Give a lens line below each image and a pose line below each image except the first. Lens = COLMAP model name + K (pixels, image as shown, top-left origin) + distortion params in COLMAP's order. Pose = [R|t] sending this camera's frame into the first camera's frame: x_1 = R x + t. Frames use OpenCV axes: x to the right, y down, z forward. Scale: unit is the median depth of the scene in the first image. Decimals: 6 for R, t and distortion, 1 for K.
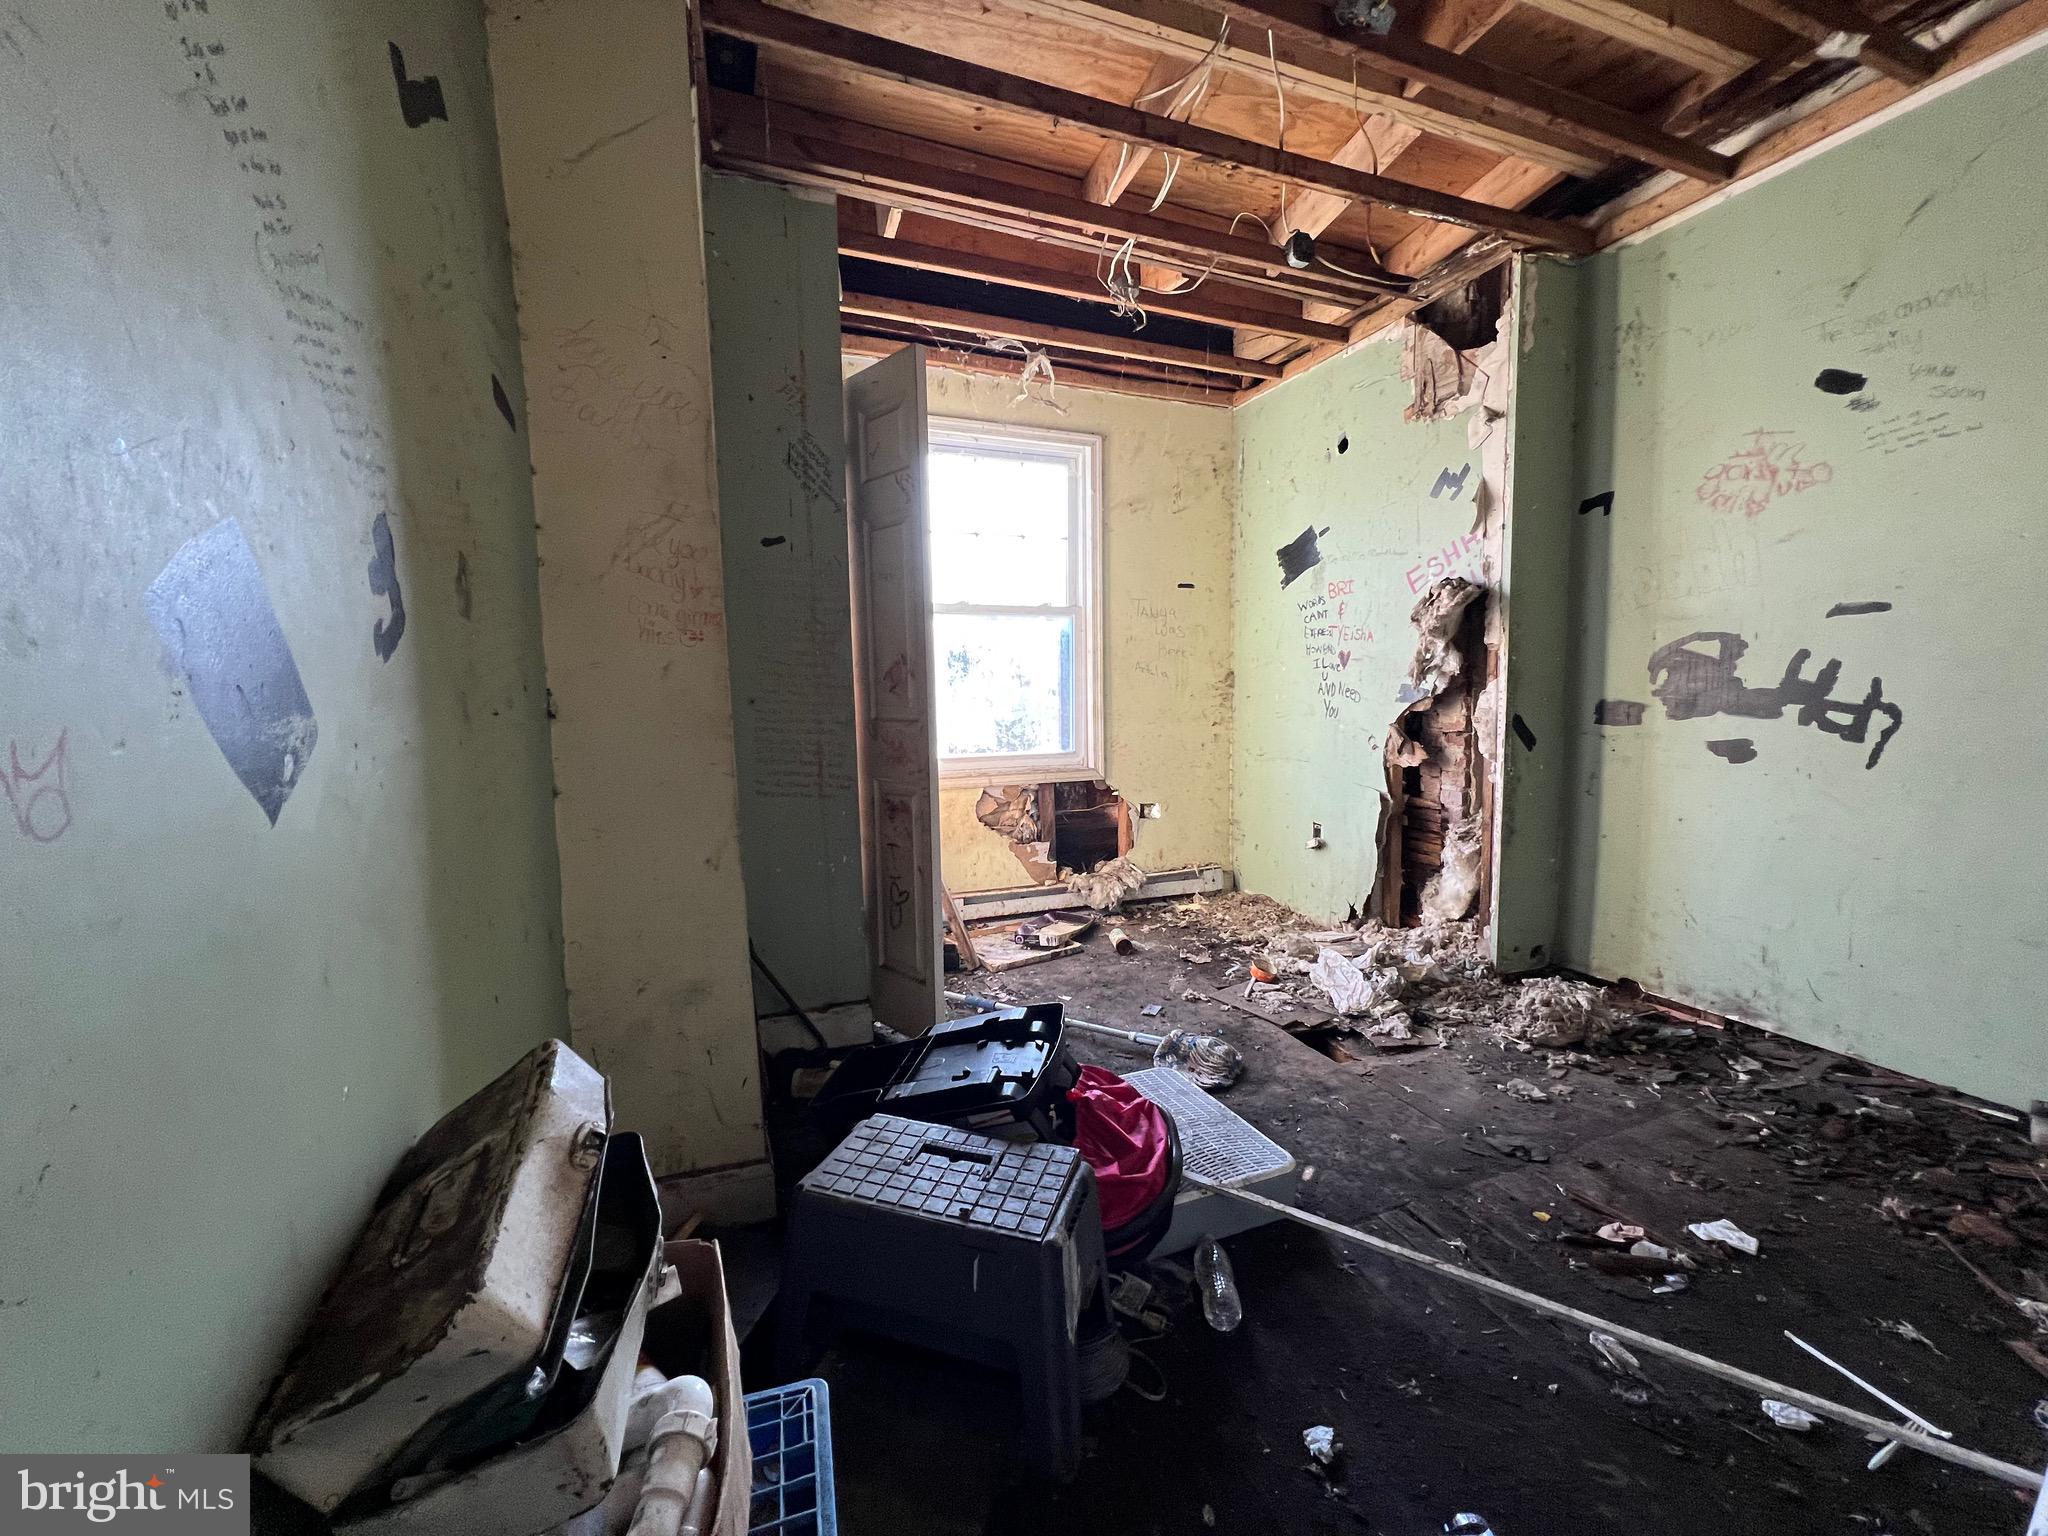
lens RADIAL K [[817.4, 0, 1028.4], [0, 817.4, 773.9], [0, 0, 1]] dist [0.000293, -0.000203]
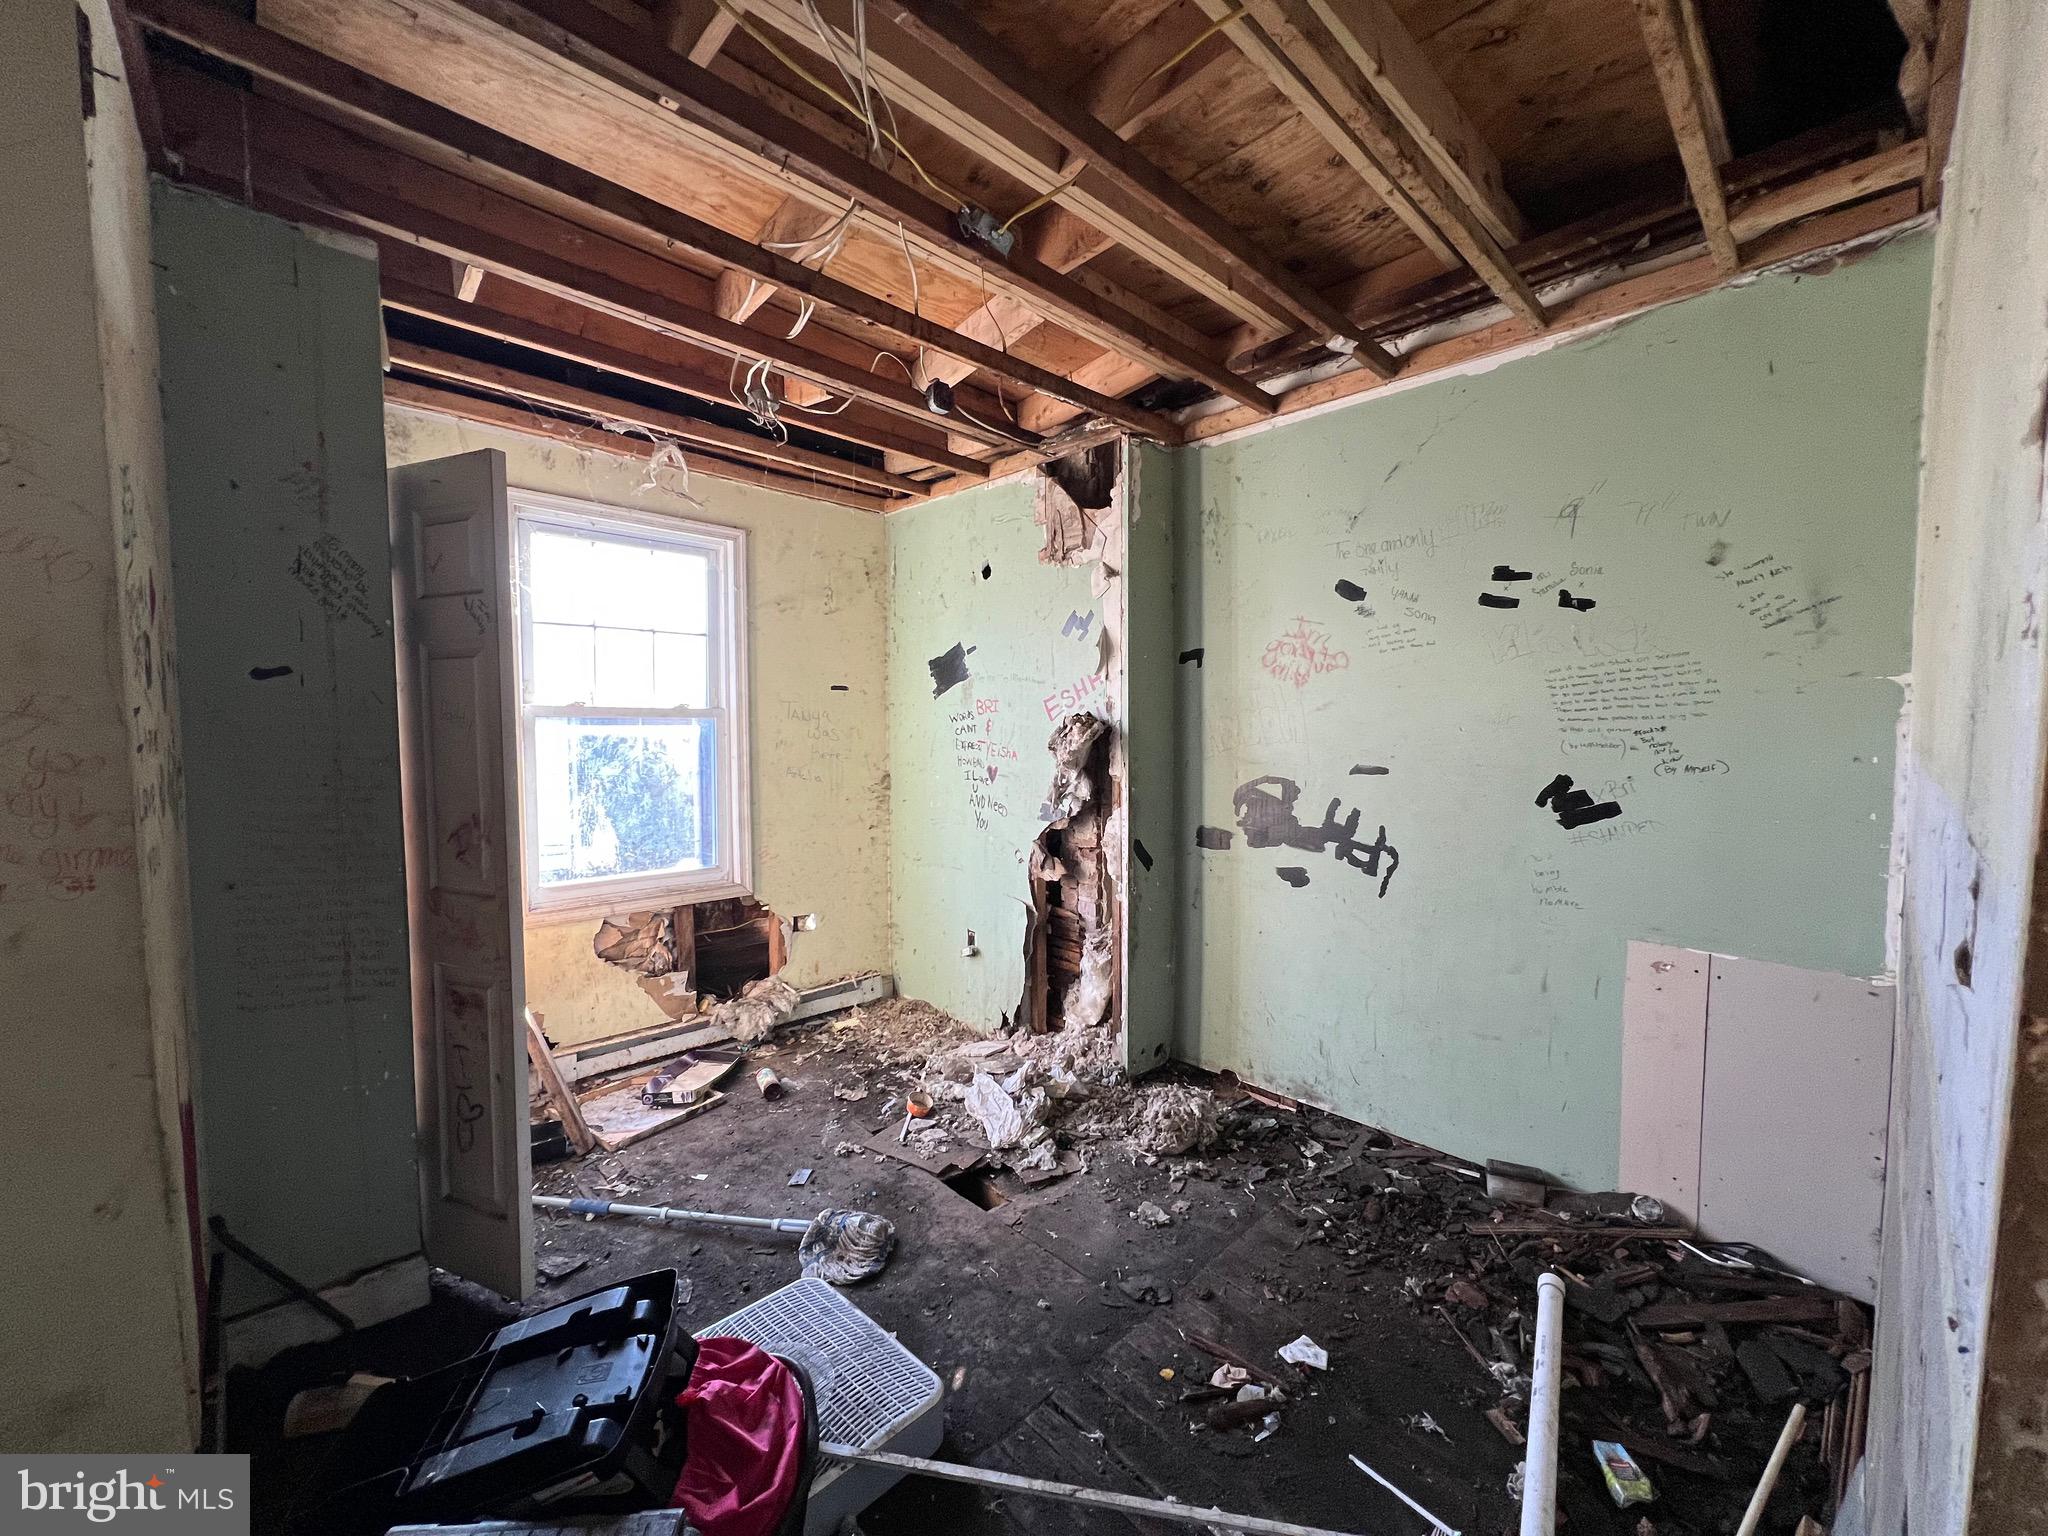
lens RADIAL K [[817.4, 0, 1027.1], [0, 817.4, 774.0], [0, 0, 1]] dist [0.000293, -0.000203]
pose [[0.922262, -0.004458, 0.386541, 0.037199], [0.023389, 0.998745, -0.044286, -0.132324], [-0.385858, 0.049884, 0.921209, 0.037778]]
